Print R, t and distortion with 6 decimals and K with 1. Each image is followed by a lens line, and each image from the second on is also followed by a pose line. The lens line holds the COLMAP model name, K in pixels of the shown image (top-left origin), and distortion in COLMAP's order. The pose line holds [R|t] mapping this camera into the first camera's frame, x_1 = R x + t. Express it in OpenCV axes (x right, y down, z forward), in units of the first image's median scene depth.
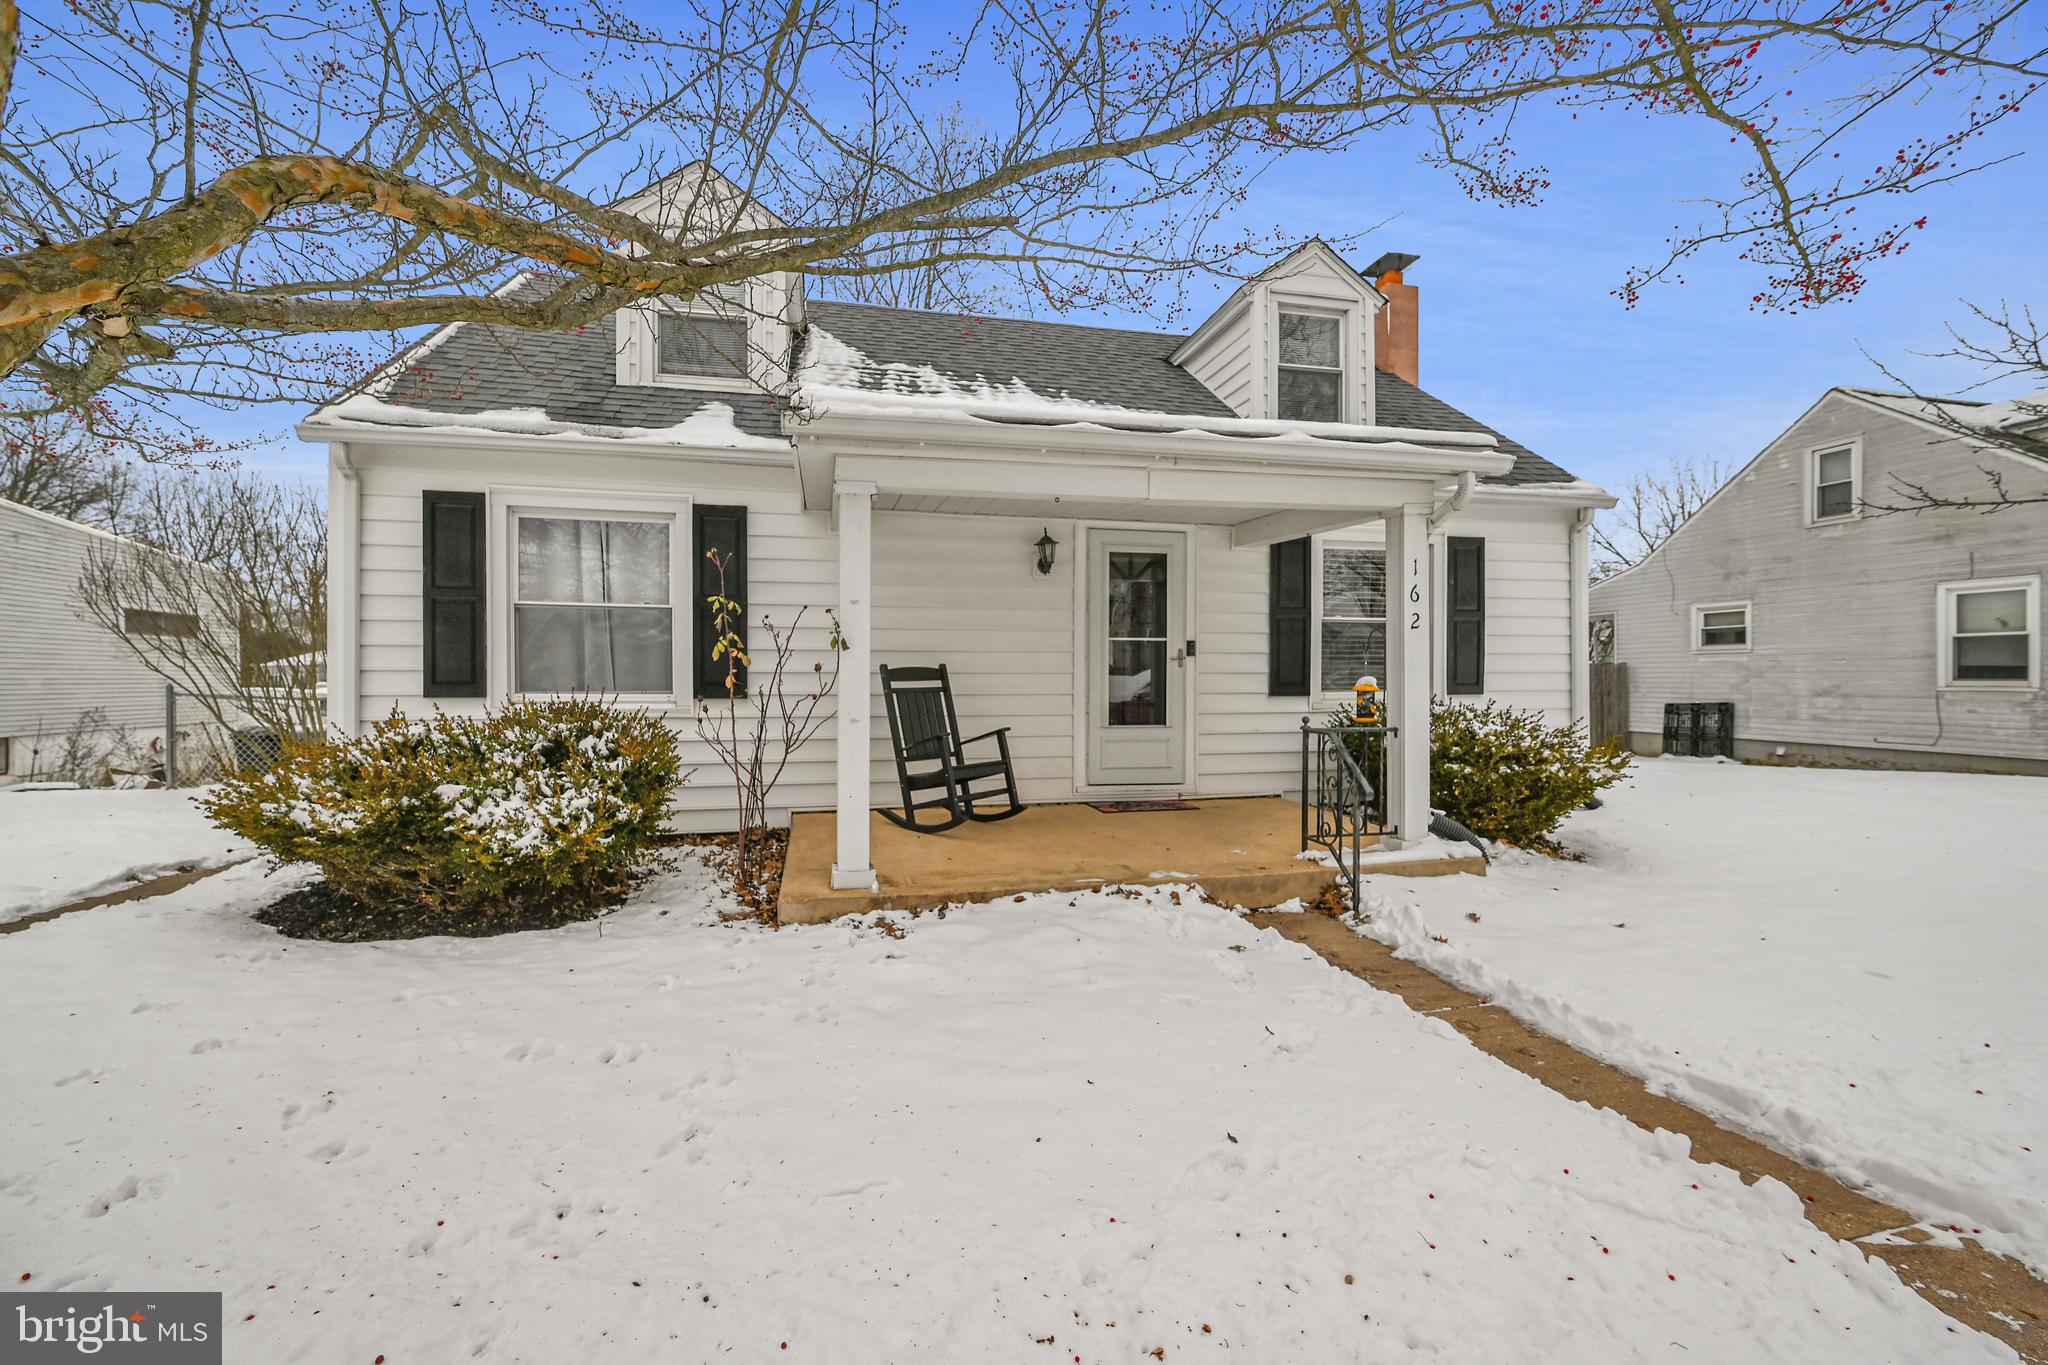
lens RADIAL K [[823.5, 0, 1024.0], [0, 823.5, 682.5], [0, 0, 1]] dist [-0.000744, -0.000351]
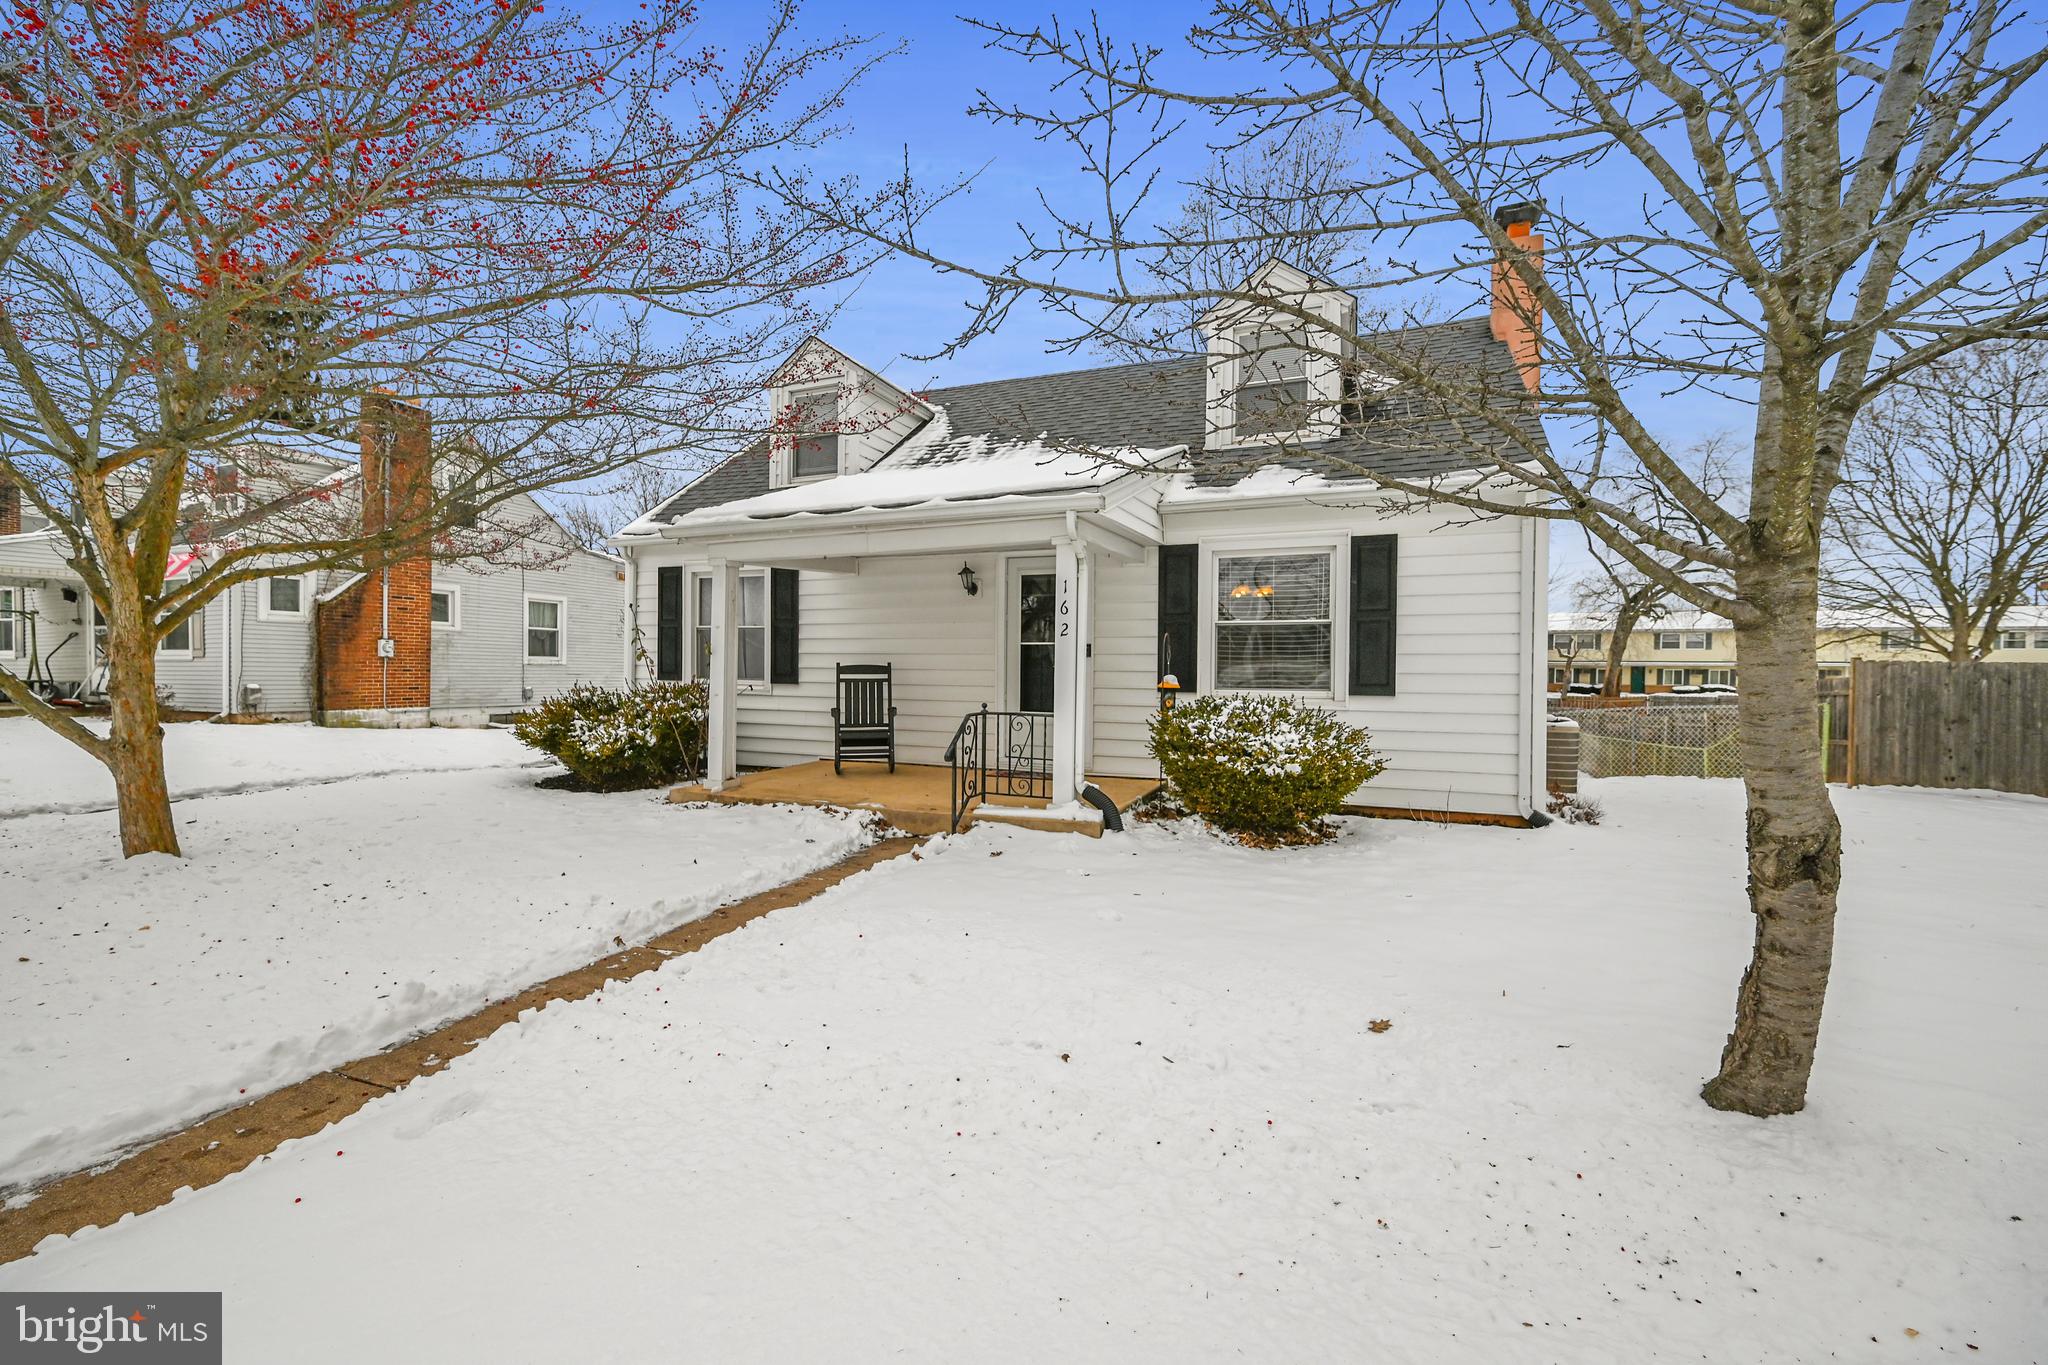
lens RADIAL K [[823.5, 0, 1024.0], [0, 823.5, 682.5], [0, 0, 1]] dist [-0.000744, -0.000351]
pose [[0.820791, 0.020504, -0.570861, 0.923440], [-0.013979, 0.999777, 0.015810, -0.013640], [0.571058, -0.004997, 0.820894, -0.054314]]
